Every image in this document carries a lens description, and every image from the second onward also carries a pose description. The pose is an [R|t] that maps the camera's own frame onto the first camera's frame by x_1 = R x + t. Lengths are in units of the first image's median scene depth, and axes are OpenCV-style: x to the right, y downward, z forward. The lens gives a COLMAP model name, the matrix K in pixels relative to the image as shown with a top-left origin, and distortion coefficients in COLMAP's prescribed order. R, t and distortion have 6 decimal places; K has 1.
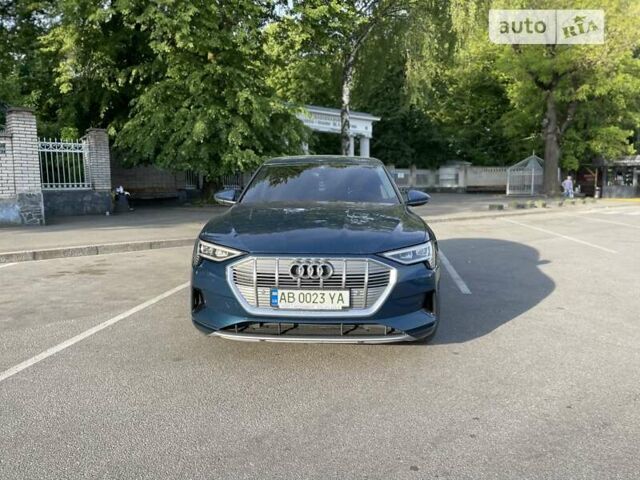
lens RADIAL K [[482.9, 0, 322.2], [0, 482.9, 241.2], [0, 0, 1]] dist [0.055855, -0.072642]
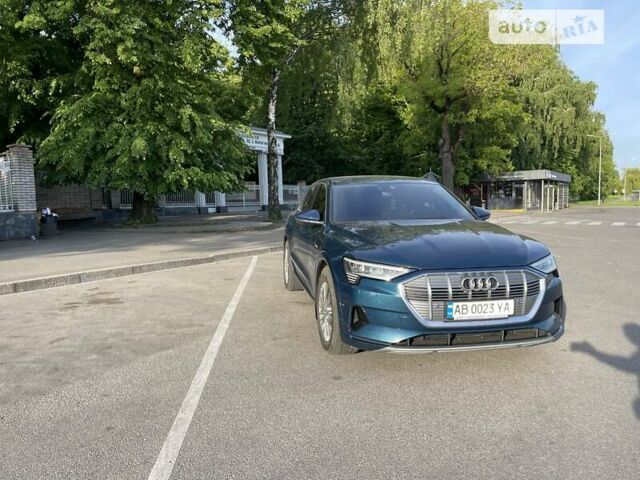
lens RADIAL K [[482.9, 0, 322.2], [0, 482.9, 241.2], [0, 0, 1]] dist [0.055855, -0.072642]
pose [[0.974534, -0.034503, 0.221568, -0.118301], [0.041611, 0.998756, -0.027491, -0.003656], [-0.220343, 0.036011, 0.974757, 0.001144]]
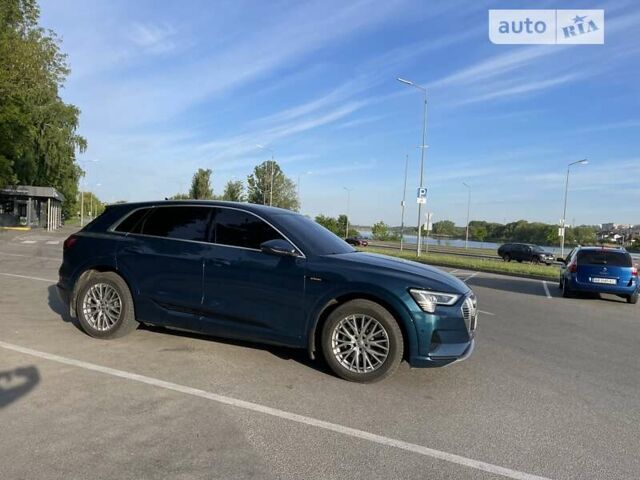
lens RADIAL K [[482.9, 0, 322.2], [0, 482.9, 241.2], [0, 0, 1]] dist [0.055855, -0.072642]
pose [[0.315132, -0.005973, 0.949029, -0.314865], [0.055582, 0.998380, -0.012173, -0.026035], [-0.947419, 0.056585, 0.314953, 0.186614]]
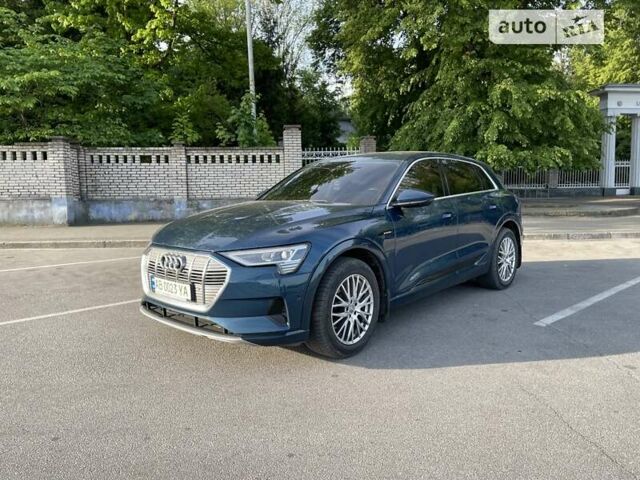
lens RADIAL K [[482.9, 0, 322.2], [0, 482.9, 241.2], [0, 0, 1]] dist [0.055855, -0.072642]
pose [[0.767165, 0.062057, -0.638440, 0.182723], [-0.061791, 0.997830, 0.022741, -0.006580], [0.638466, 0.022004, 0.769335, 0.070866]]
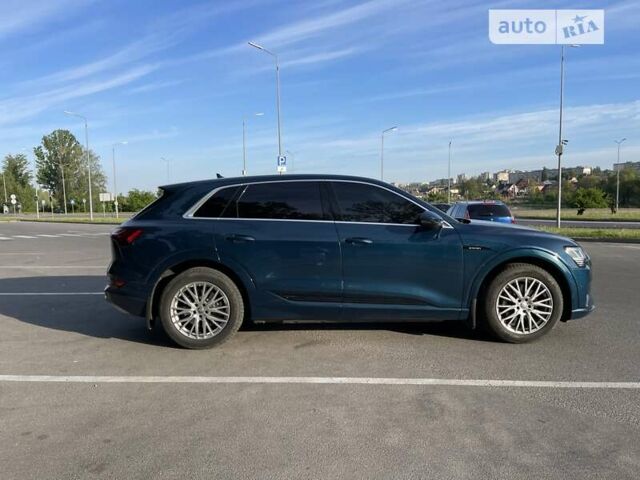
lens RADIAL K [[482.9, 0, 322.2], [0, 482.9, 241.2], [0, 0, 1]] dist [0.055855, -0.072642]
pose [[-0.076362, -0.077945, 0.994029, -0.317012], [0.128779, 0.987819, 0.087351, -0.046004], [-0.988729, 0.134681, -0.065394, 0.375001]]
